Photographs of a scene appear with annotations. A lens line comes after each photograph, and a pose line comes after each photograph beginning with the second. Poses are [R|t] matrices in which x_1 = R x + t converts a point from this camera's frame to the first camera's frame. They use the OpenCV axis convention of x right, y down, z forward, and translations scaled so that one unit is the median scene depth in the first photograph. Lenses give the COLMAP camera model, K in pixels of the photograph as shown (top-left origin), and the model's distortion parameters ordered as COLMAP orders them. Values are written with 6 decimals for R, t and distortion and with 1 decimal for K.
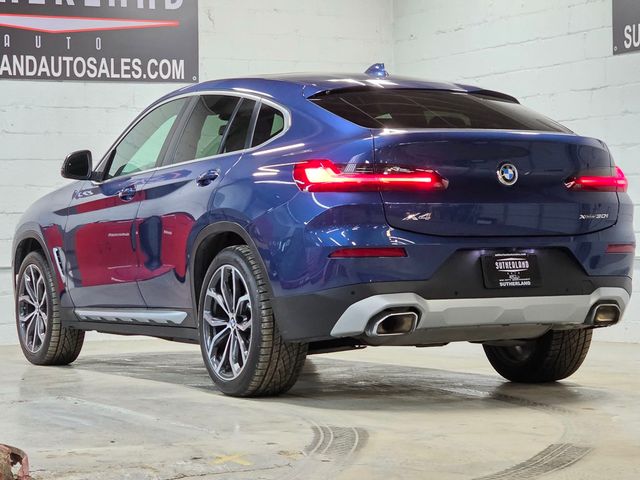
lens RADIAL K [[1829.9, 0, 310.5], [0, 1829.9, 218.3], [0, 0, 1]] dist [0.004739, 0.000000]
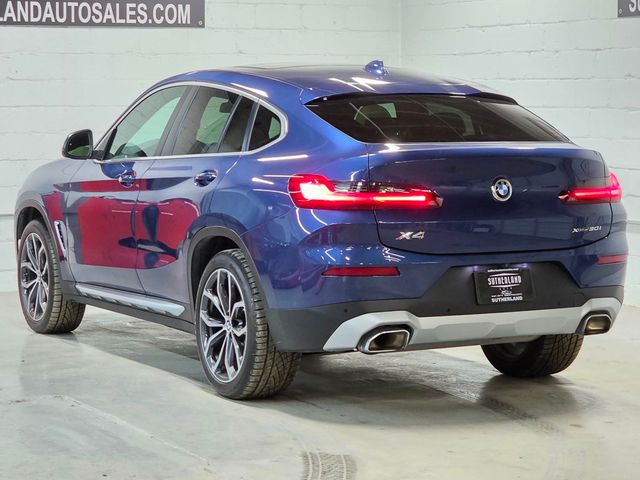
lens RADIAL K [[1829.9, 0, 341.7], [0, 1829.9, 205.3], [0, 0, 1]] dist [0.004739, 0.000000]
pose [[0.999889, 0.012204, 0.008576, 0.009844], [-0.012777, 0.997442, 0.070333, -0.075559], [-0.007696, -0.070435, 0.997487, -0.003500]]
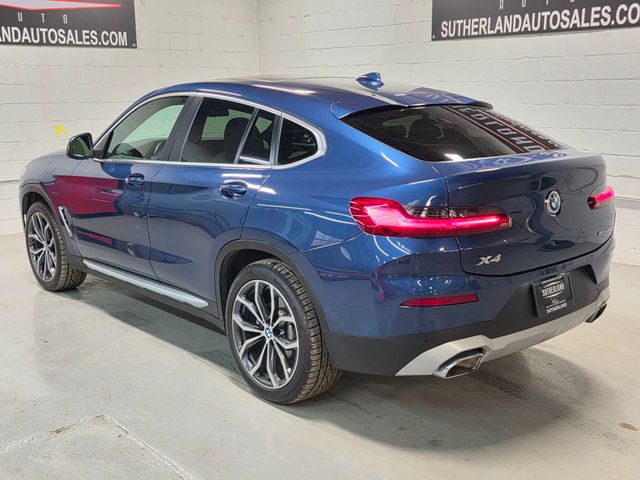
lens RADIAL K [[743.3, 0, 312.4], [0, 743.3, 224.2], [0, 0, 1]] dist [0.072287, 0.000000]
pose [[0.972443, -0.038000, 0.230022, -0.106245], [-0.007391, 0.981106, 0.193328, -0.081699], [-0.233022, -0.189701, 0.953789, 0.556624]]
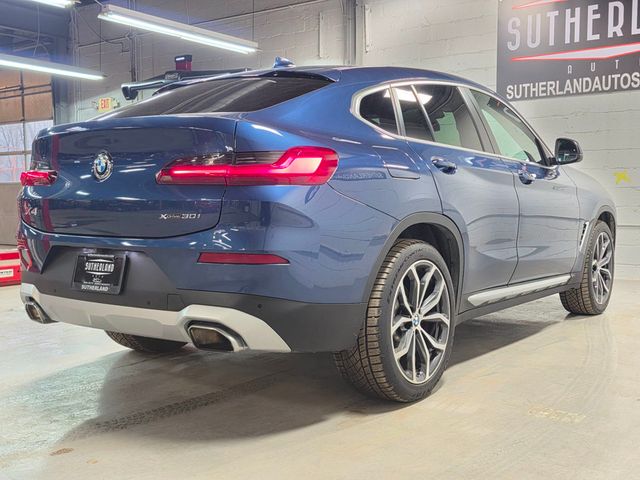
lens RADIAL K [[743.3, 0, 321.6], [0, 743.3, 233.4], [0, 0, 1]] dist [0.072287, 0.000000]
pose [[0.440874, 0.062590, -0.895384, 0.432849], [0.003520, 0.997437, 0.071457, -0.015232], [0.897562, -0.034655, 0.439524, 0.825719]]
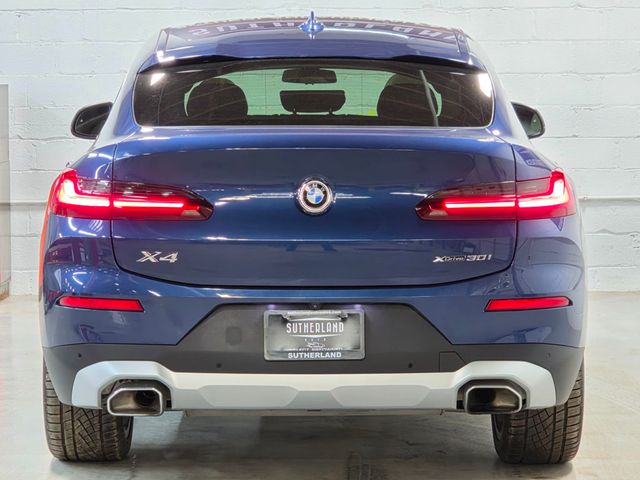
lens RADIAL K [[1974.3, 0, 320.7], [0, 1974.3, 240.1], [0, 0, 1]] dist [-0.214437, 0.000000]
pose [[0.887960, 0.053977, -0.456743, 0.399510], [-0.006588, 0.994480, 0.104719, -0.075946], [0.459874, -0.089977, 0.883414, 0.300754]]
